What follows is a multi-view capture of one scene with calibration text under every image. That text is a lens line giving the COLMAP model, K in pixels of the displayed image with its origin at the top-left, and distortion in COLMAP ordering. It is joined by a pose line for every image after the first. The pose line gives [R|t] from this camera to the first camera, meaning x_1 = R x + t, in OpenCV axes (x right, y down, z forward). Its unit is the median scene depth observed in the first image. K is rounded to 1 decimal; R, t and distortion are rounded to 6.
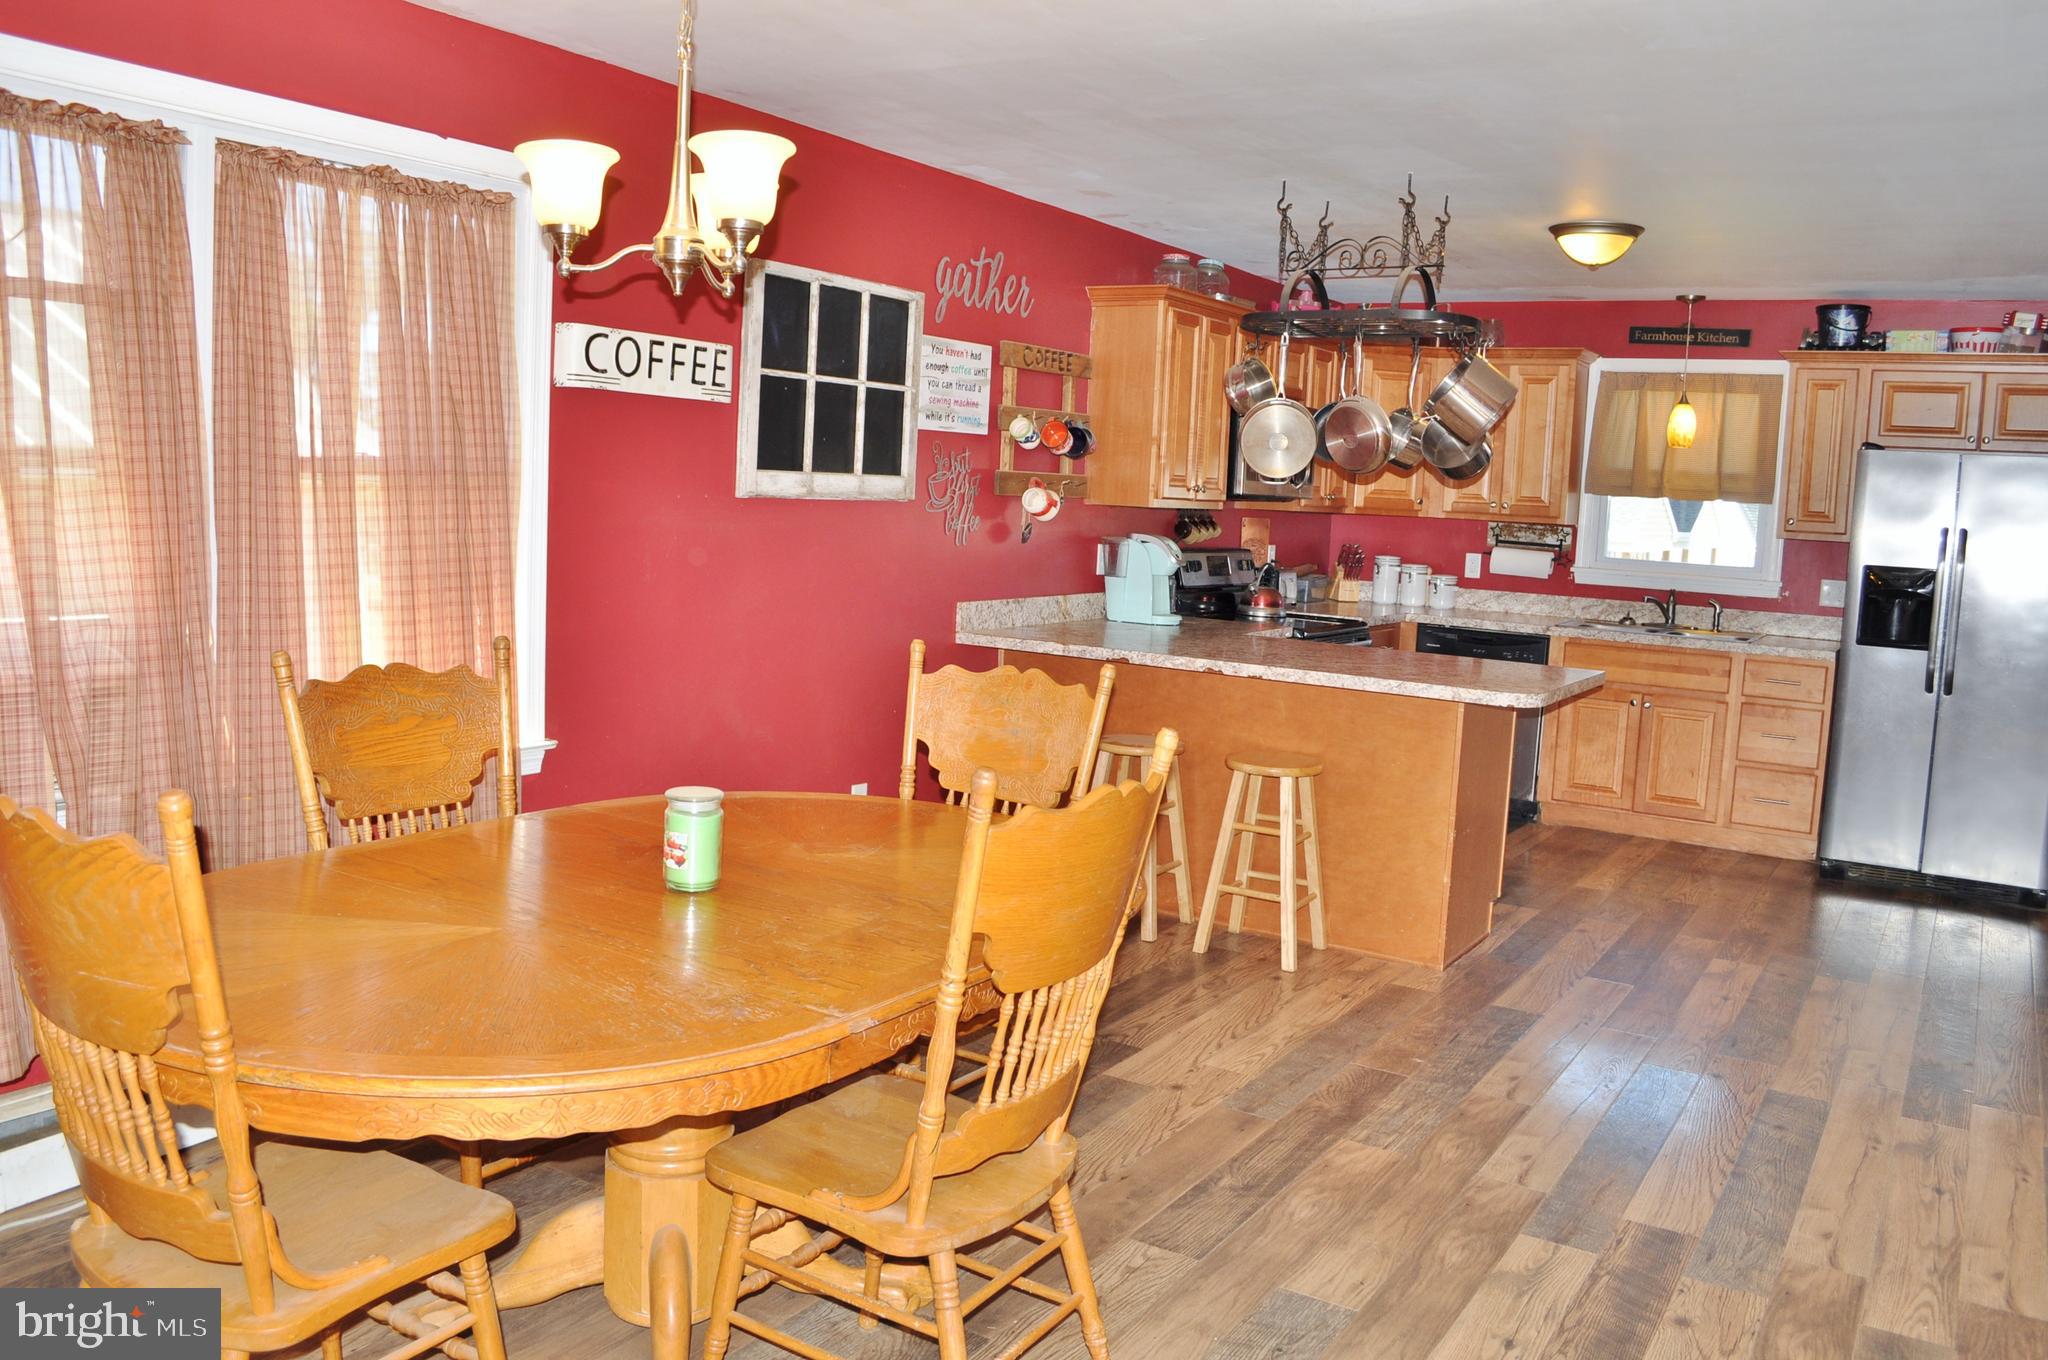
lens RADIAL K [[1609.3, 0, 1014.7], [0, 1609.3, 651.1], [0, 0, 1]] dist [-0.083927, 0.011879]
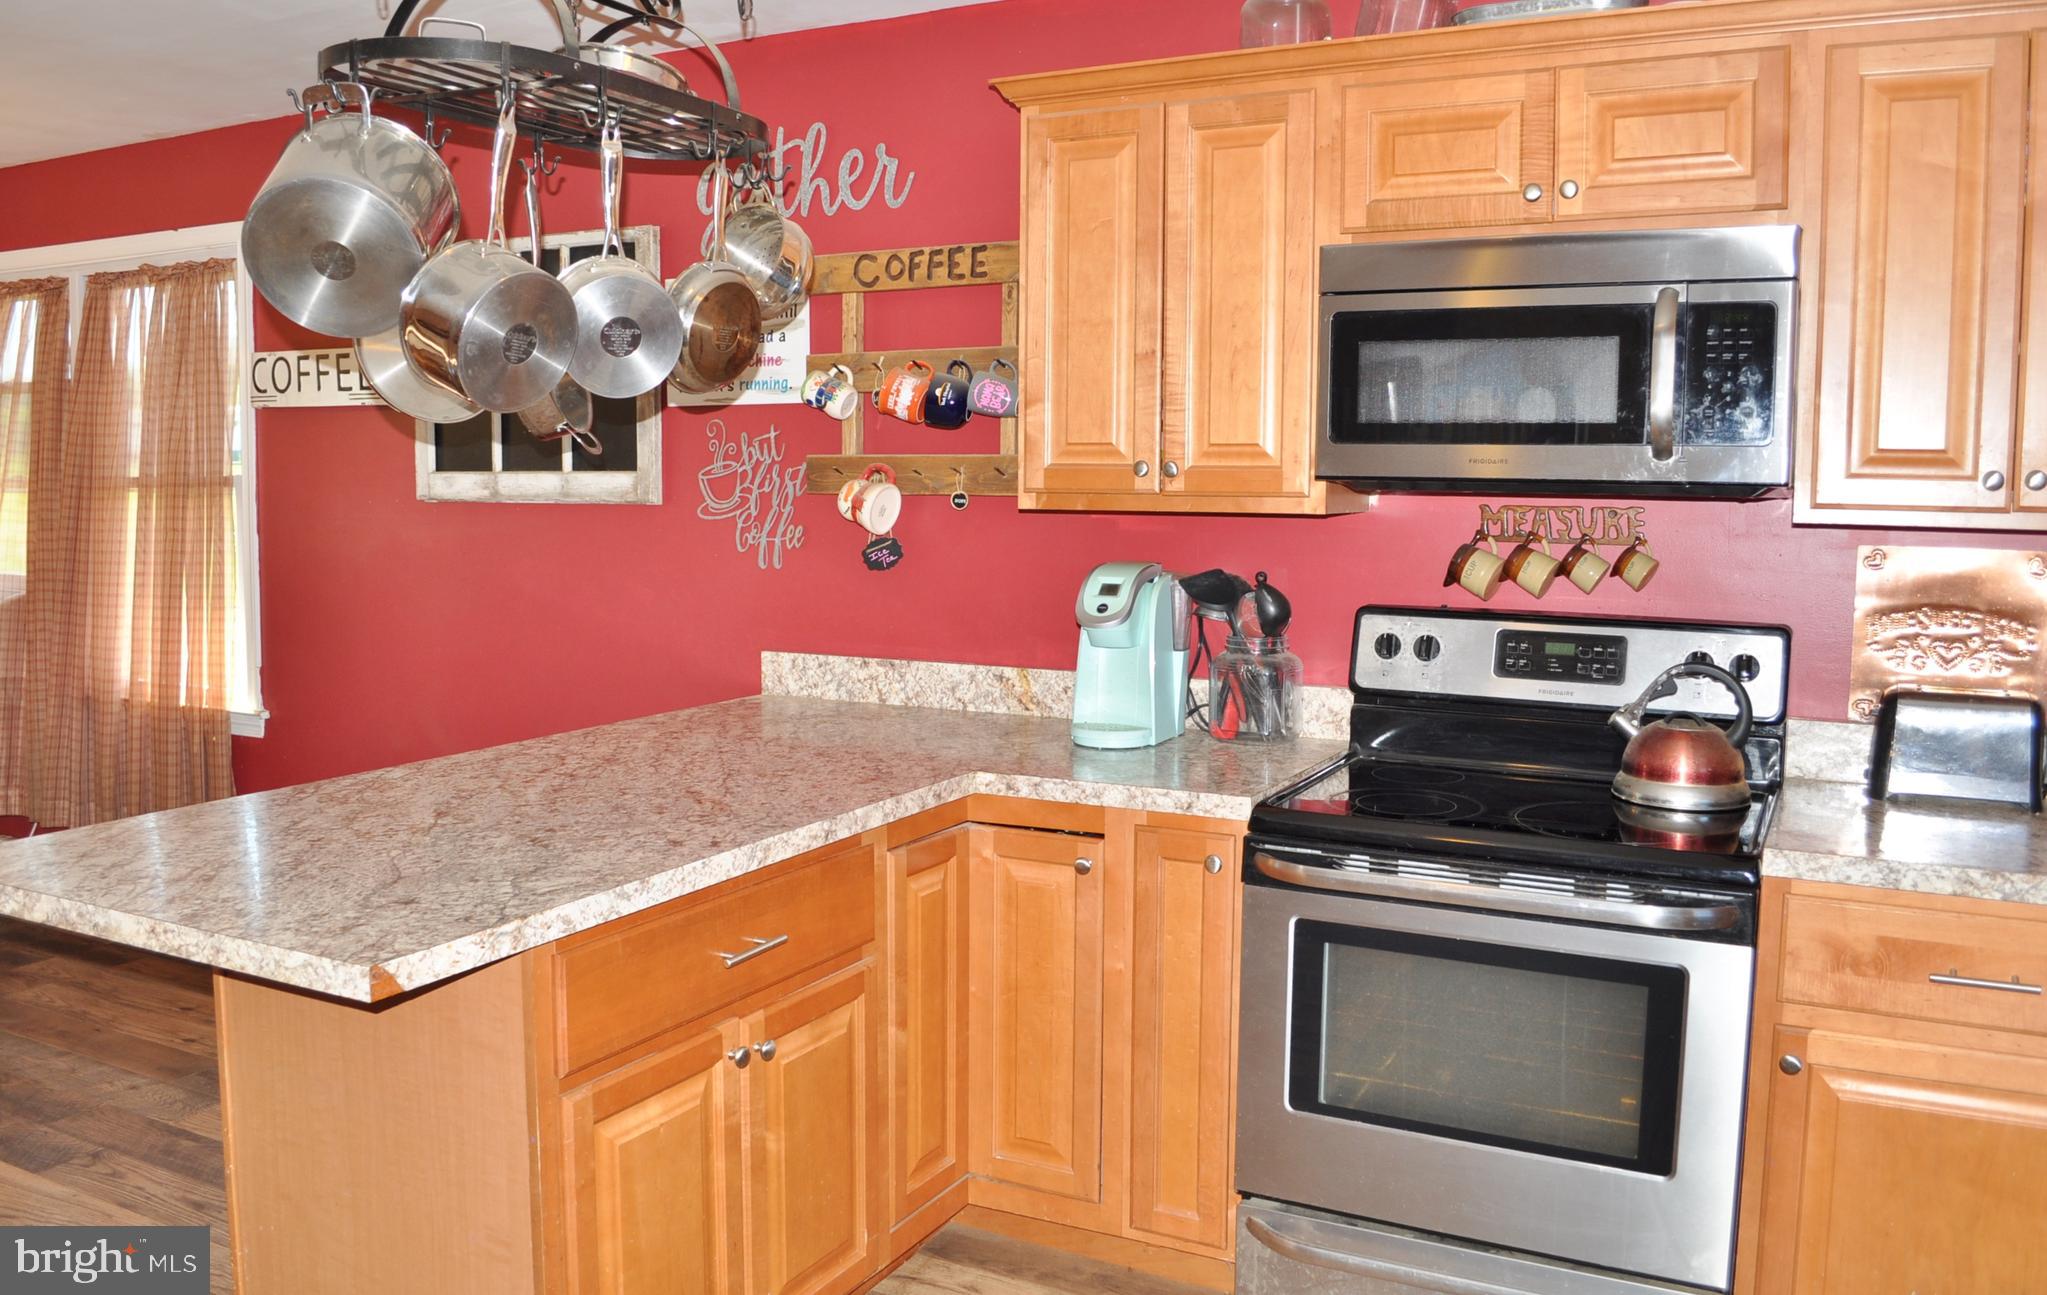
lens RADIAL K [[1658.9, 0, 1018.0], [0, 1658.9, 620.2], [0, 0, 1]] dist [-0.083551, 0.009571]
pose [[0.077528, 0.042643, -0.996078, 0.582451], [-0.104122, 0.993968, 0.034449, -0.067998], [0.991538, 0.101043, 0.081501, 0.902249]]
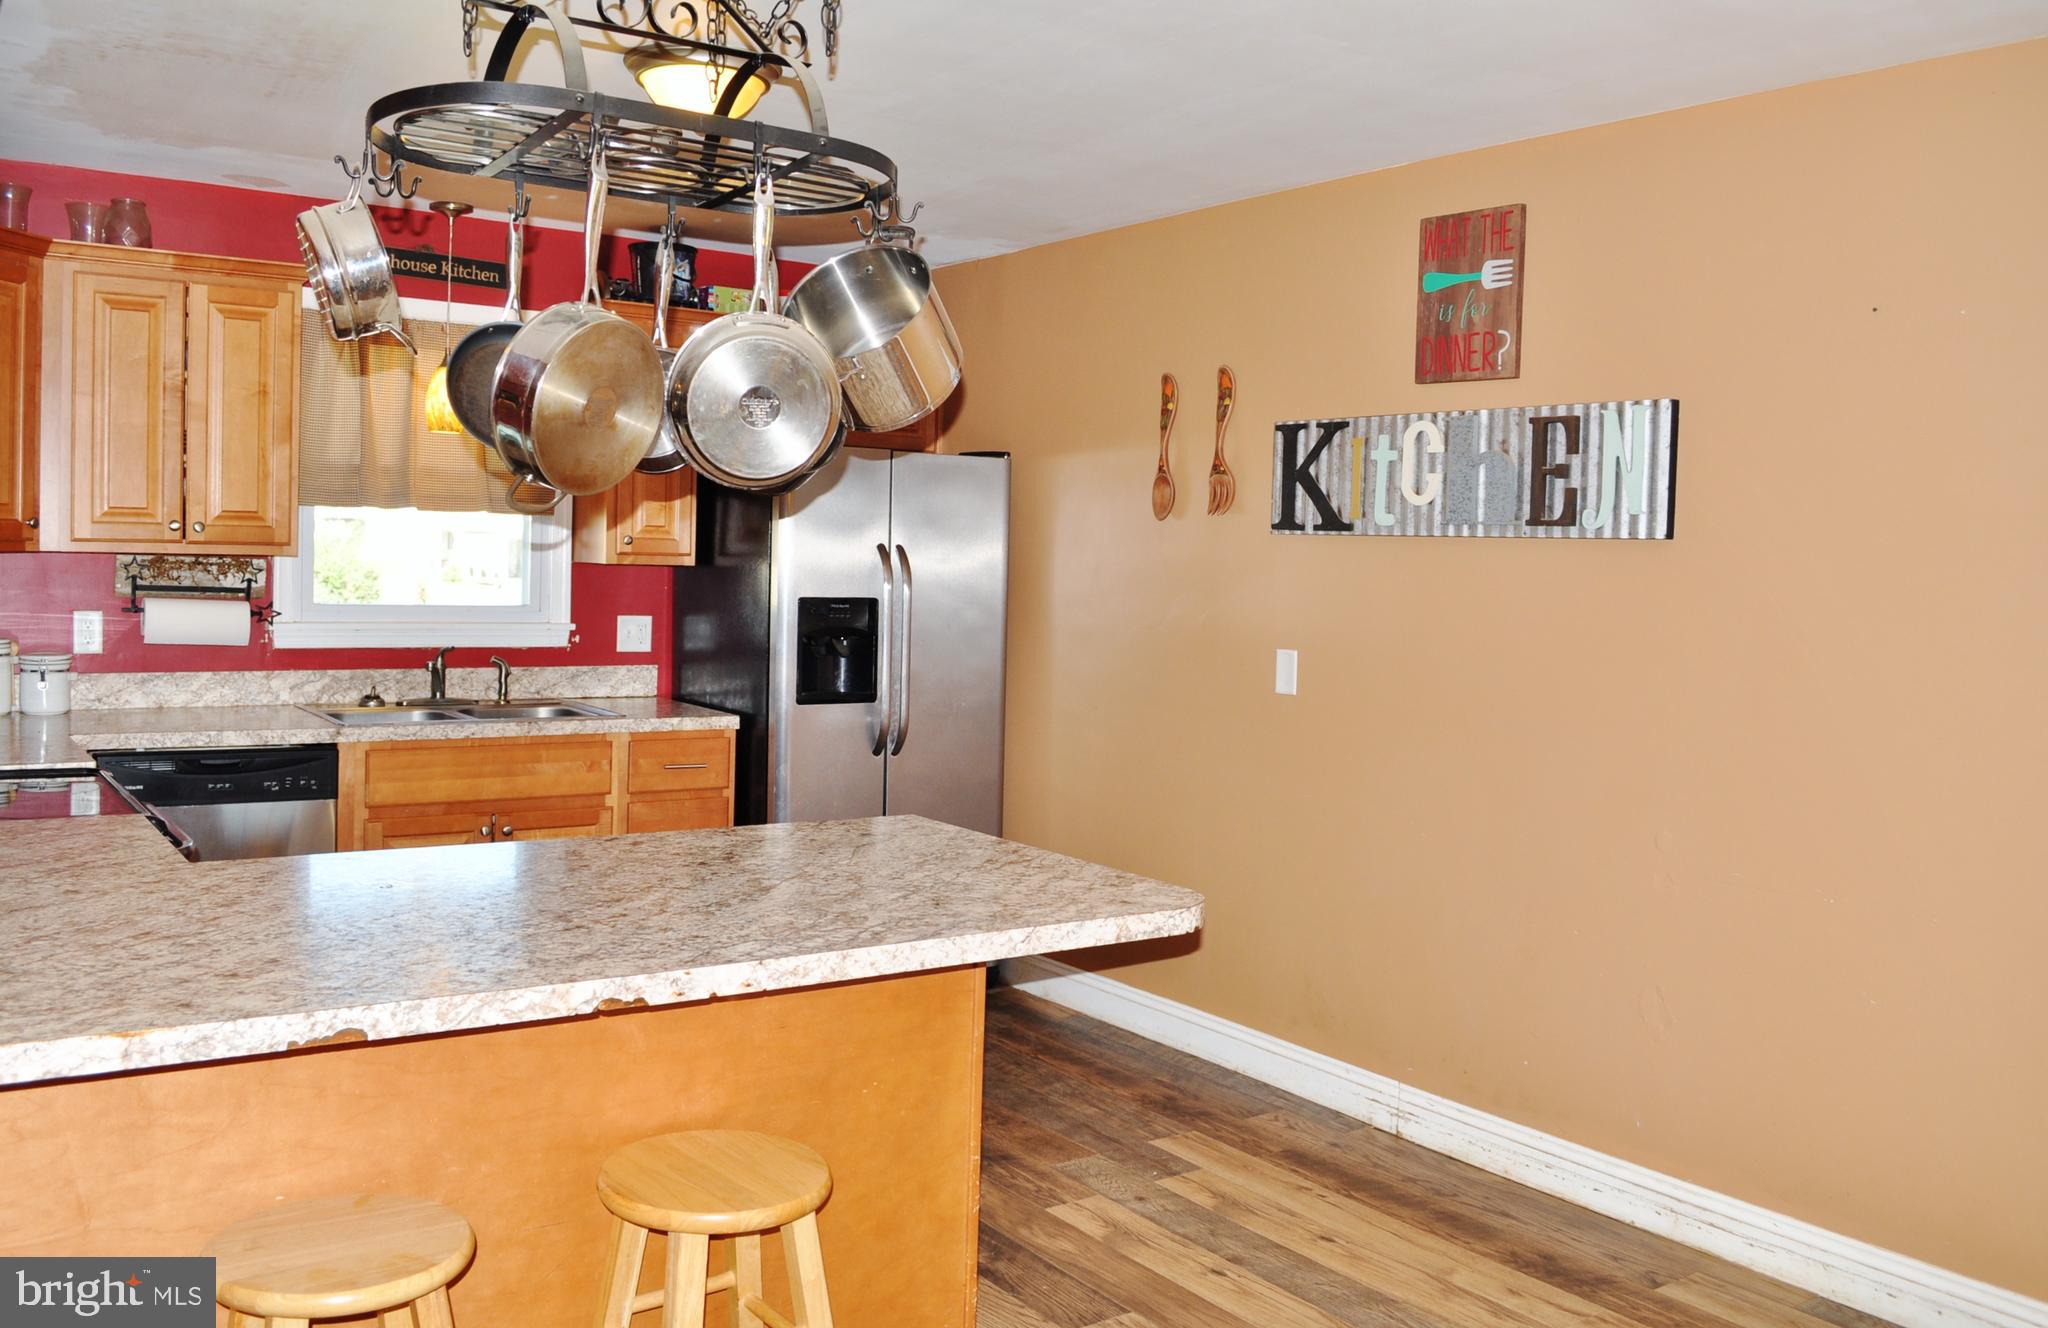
lens RADIAL K [[1686.5, 0, 1005.6], [0, 1686.5, 633.1], [0, 0, 1]] dist [-0.083764, 0.005610]
pose [[0.383026, -0.078965, 0.920356, -0.158189], [0.082780, 0.995265, 0.050942, -0.069727], [-0.920021, 0.056675, 0.387750, 0.589716]]
